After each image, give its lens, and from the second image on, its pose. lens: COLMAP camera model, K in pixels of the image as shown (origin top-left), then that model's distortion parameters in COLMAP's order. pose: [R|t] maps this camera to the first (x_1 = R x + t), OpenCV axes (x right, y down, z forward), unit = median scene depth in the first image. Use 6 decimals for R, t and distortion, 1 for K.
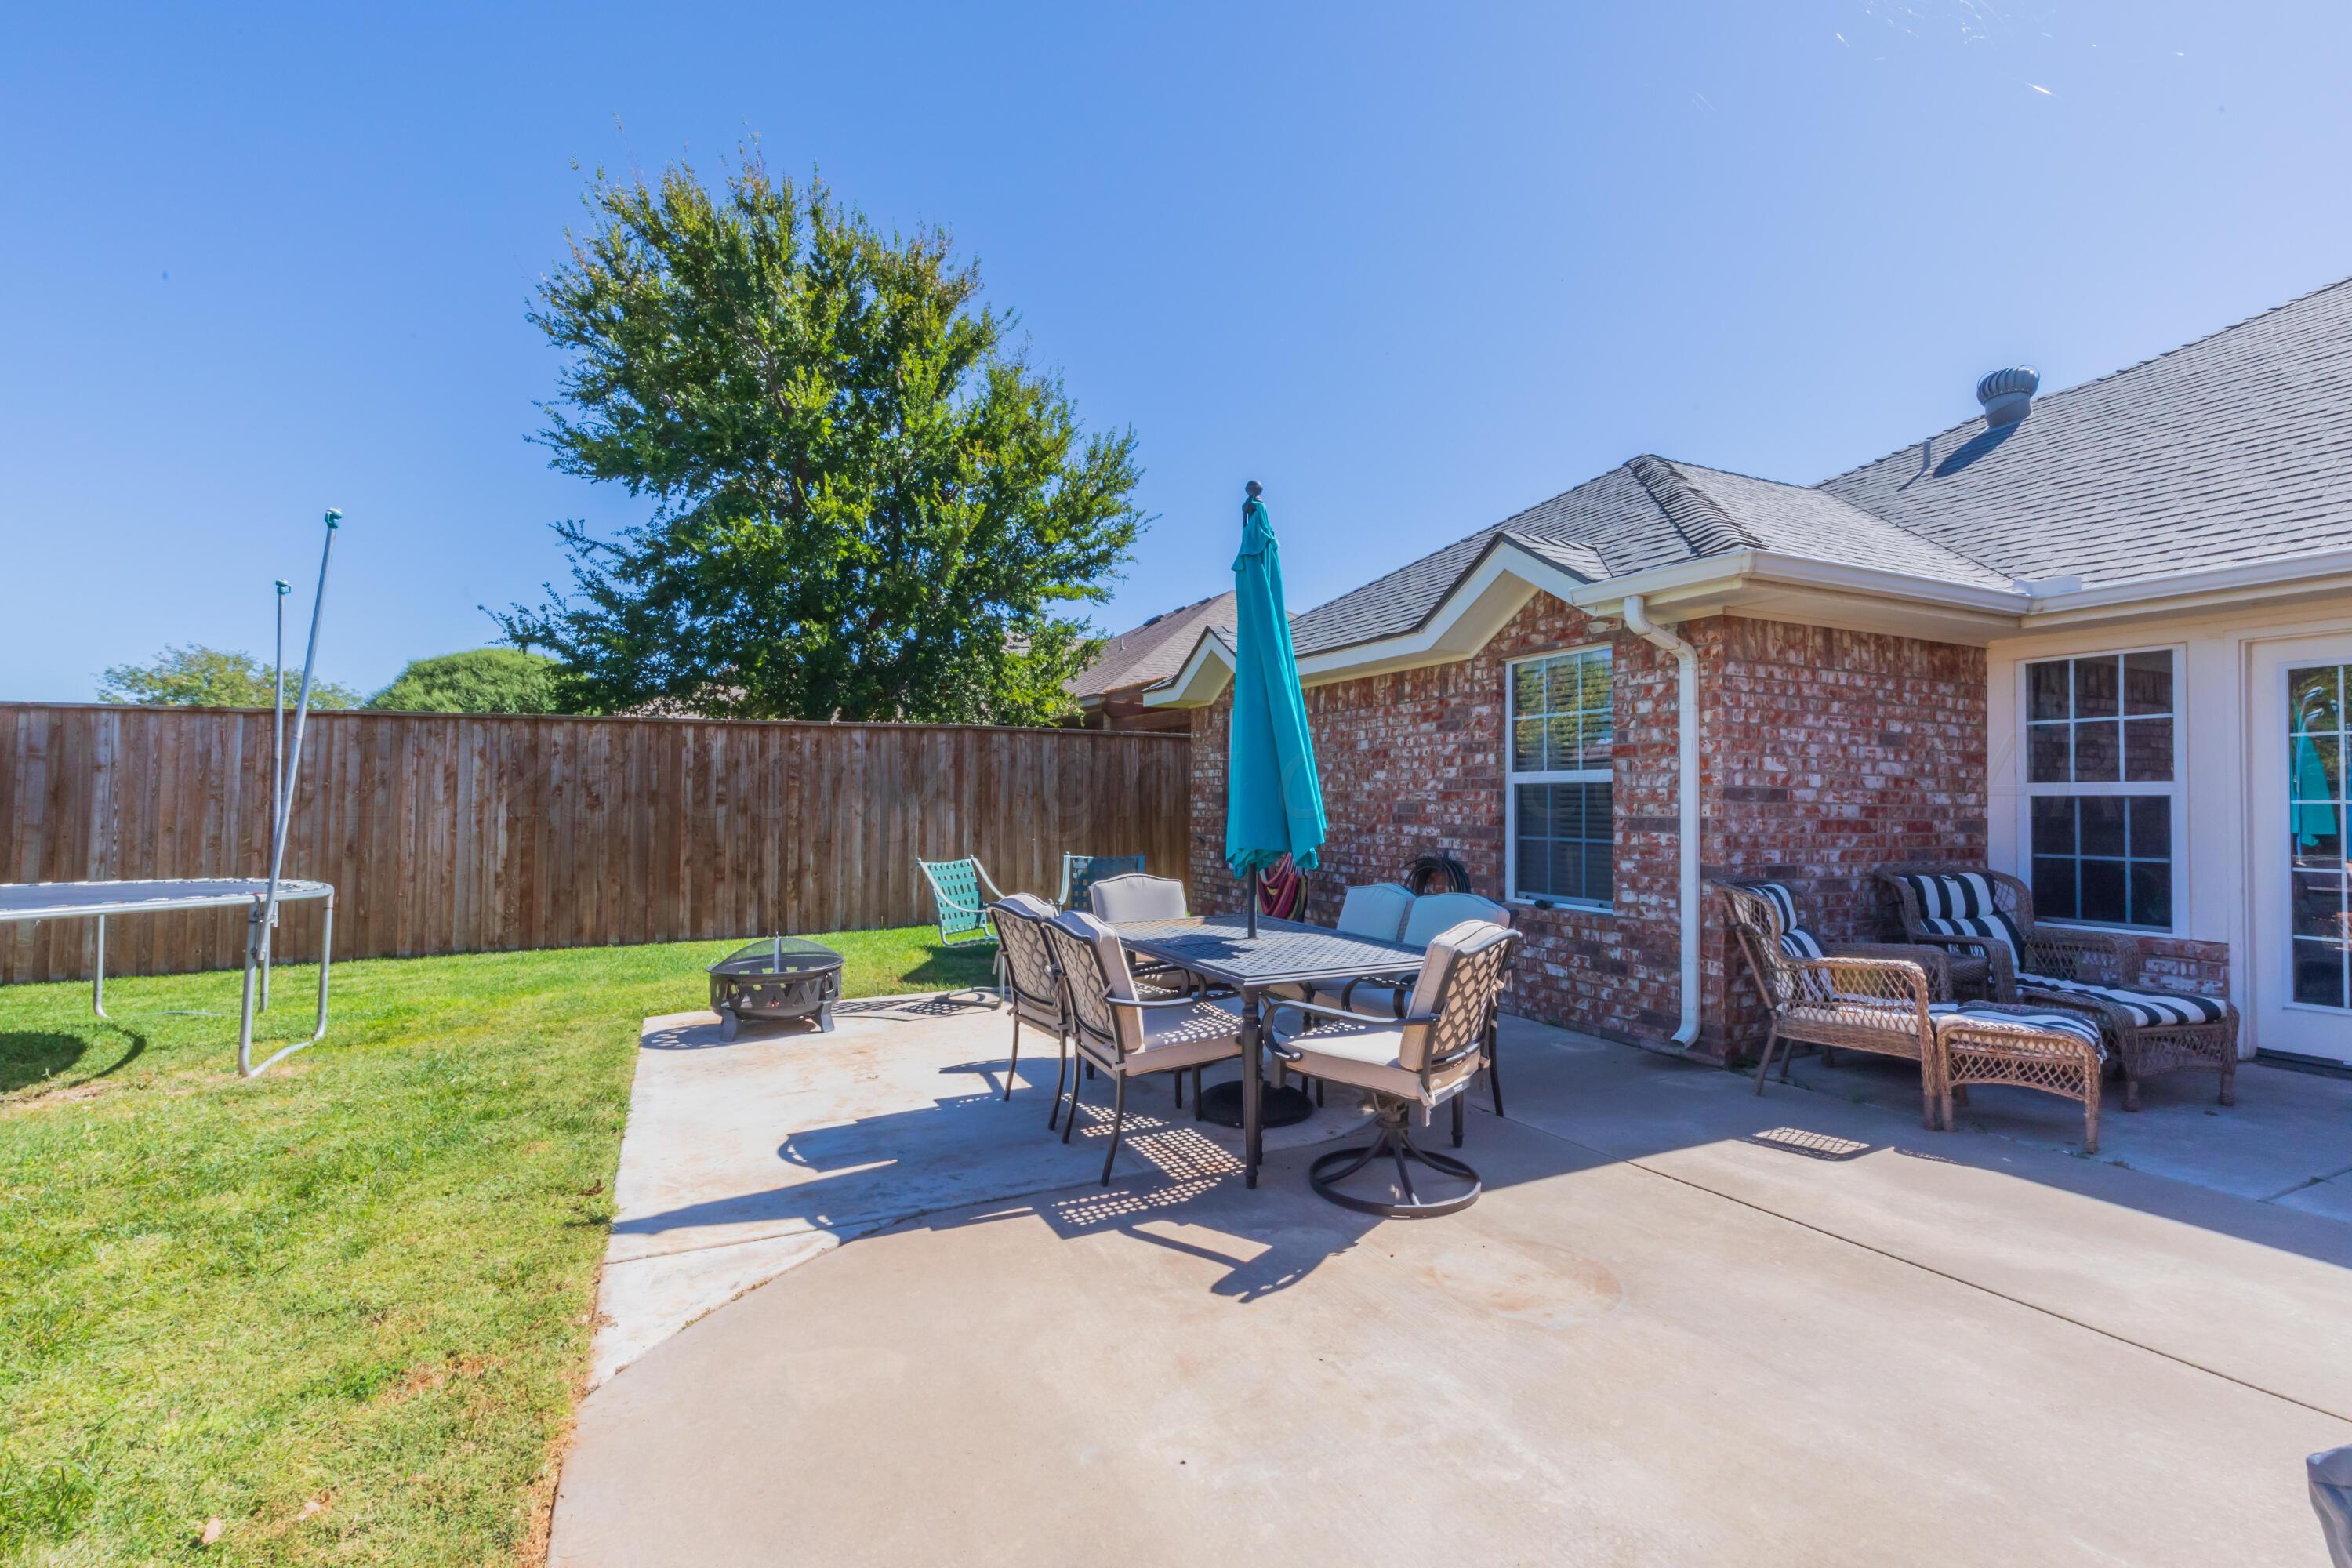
lens RADIAL K [[1044.6, 0, 1177.8], [0, 1044.6, 801.1], [0, 0, 1]] dist [0.006424, -0.001309]
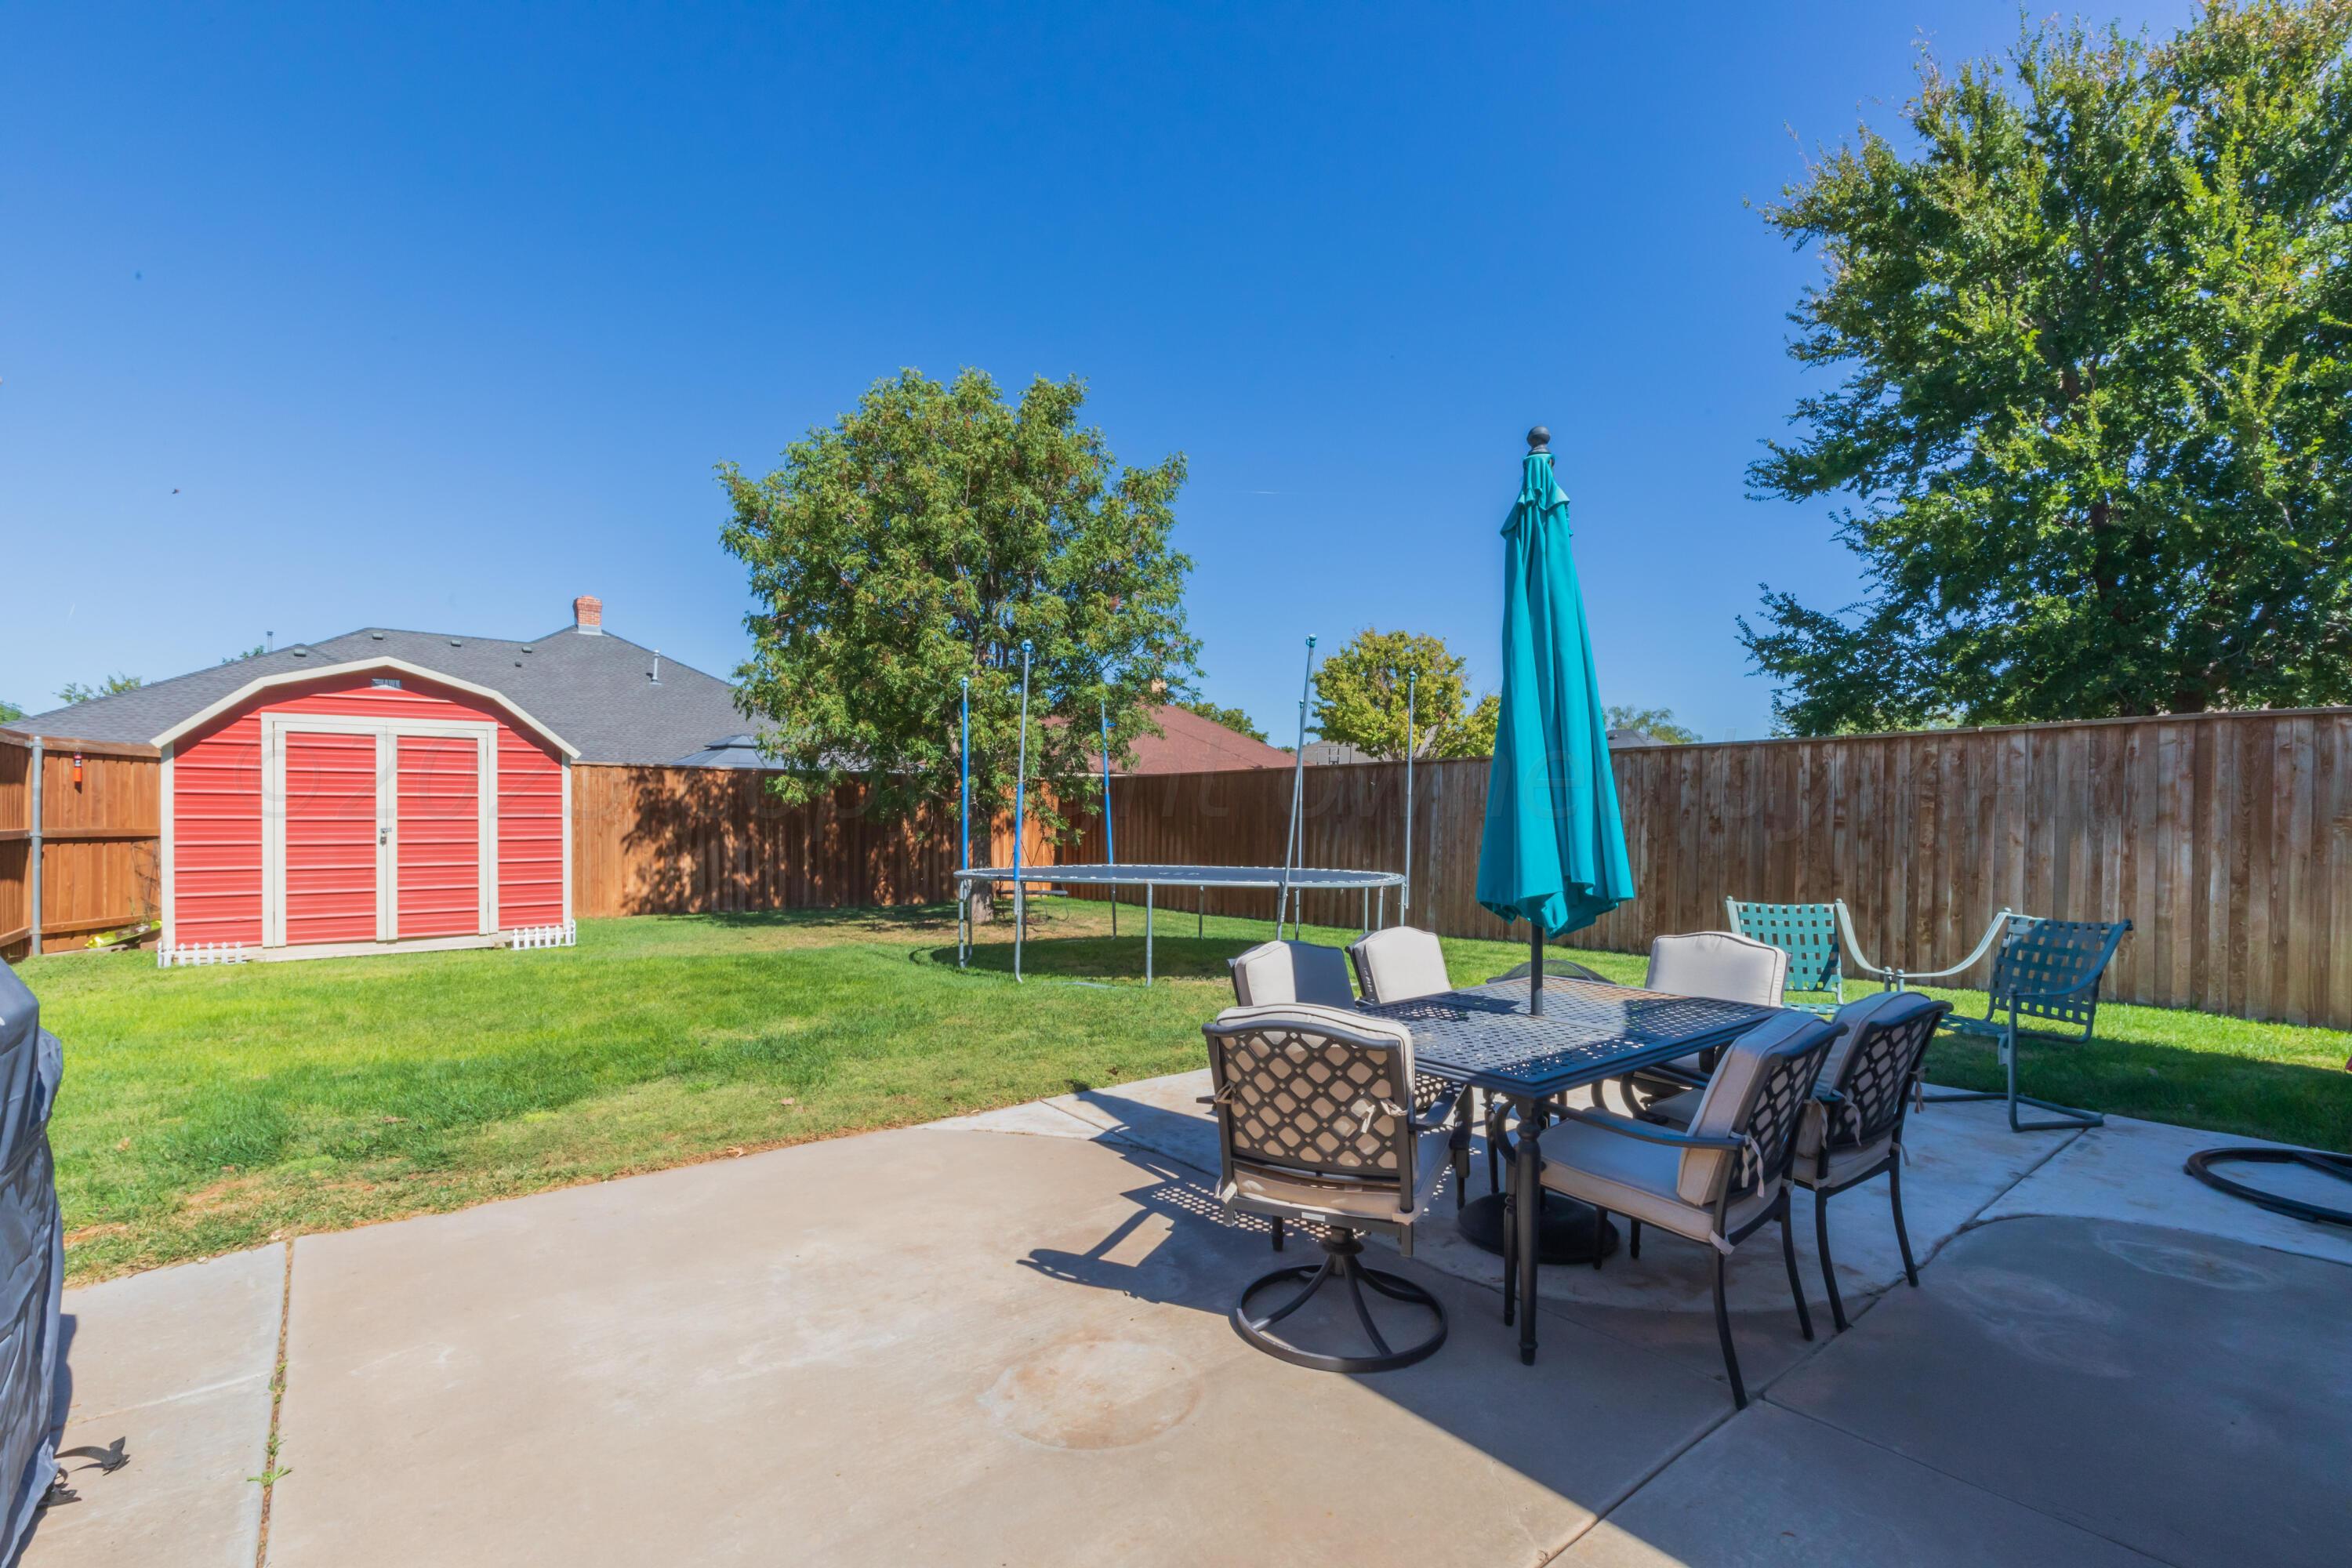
lens RADIAL K [[1044.6, 0, 1192.2], [0, 1044.6, 849.7], [0, 0, 1]] dist [0.006424, -0.001309]
pose [[0.222352, 0.035181, -0.974332, 0.357458], [-0.002988, 0.999369, 0.035403, -0.009931], [0.974962, -0.004961, 0.222316, 0.264440]]
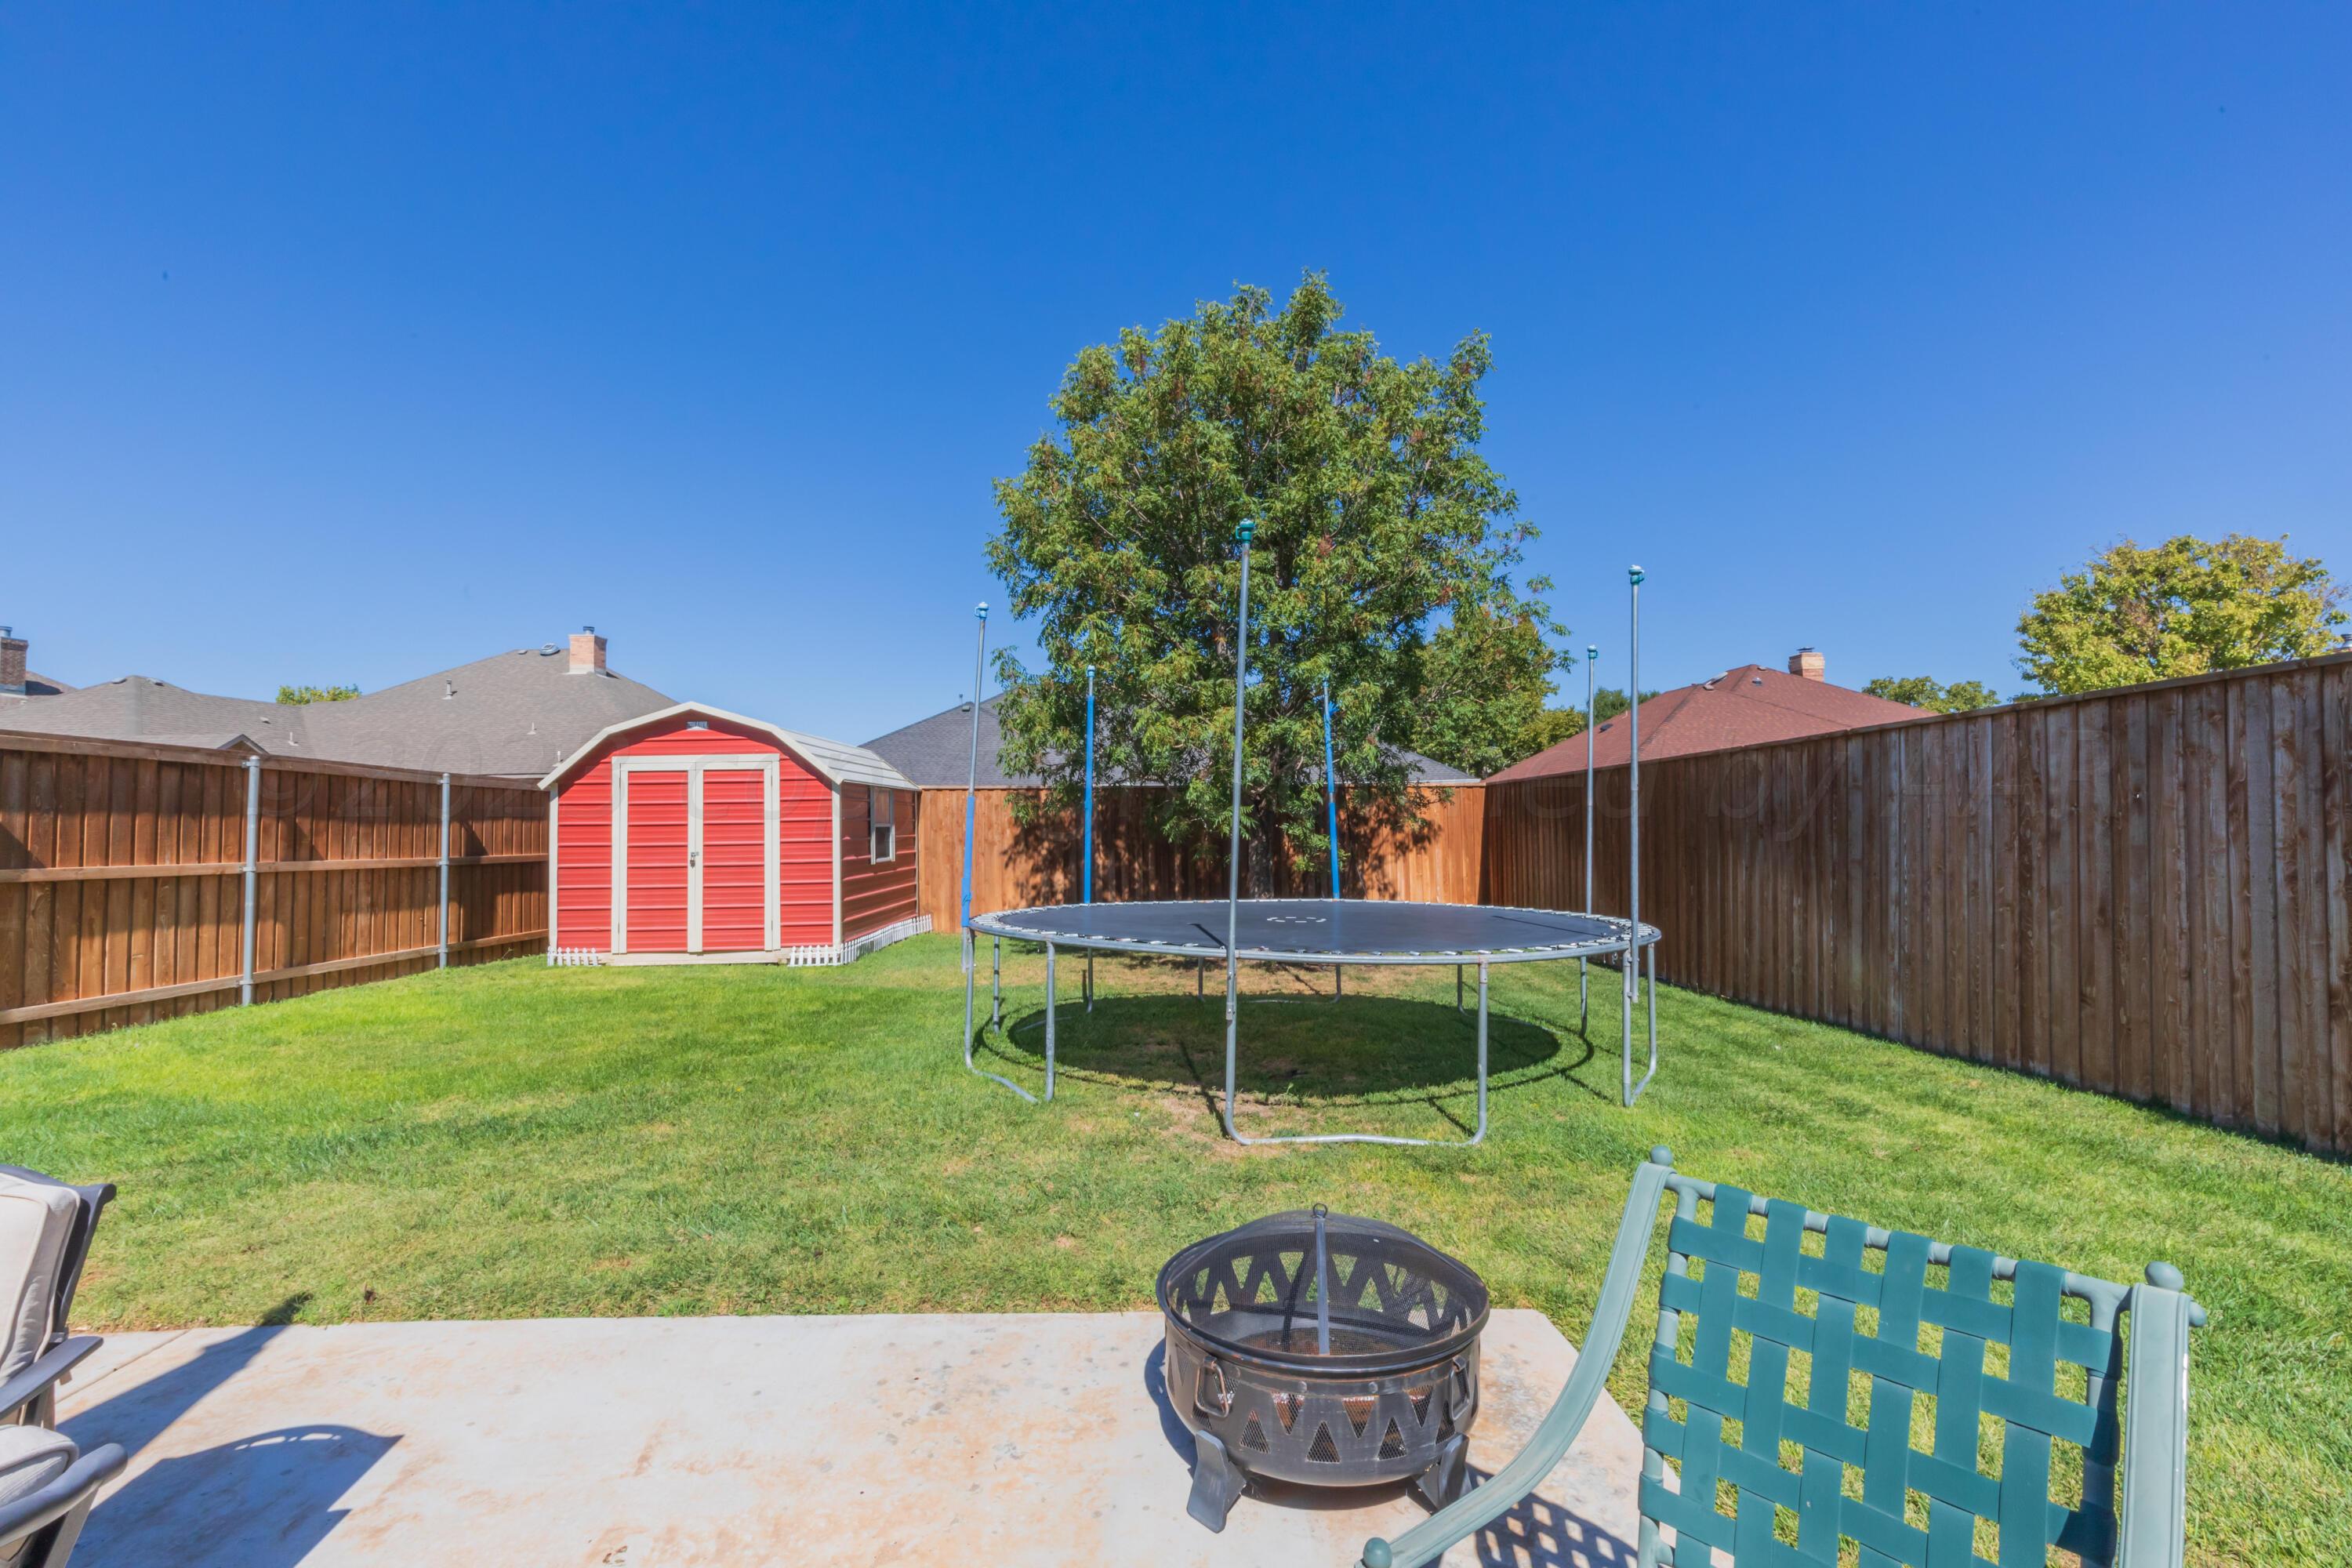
lens RADIAL K [[1044.6, 0, 1201.5], [0, 1044.6, 788.0], [0, 0, 1]] dist [0.006424, -0.001309]
pose [[-0.405201, -0.029060, -0.913766, 0.002647], [0.013538, 0.999194, -0.037780, -0.011738], [0.914128, -0.027679, -0.404481, 0.720841]]
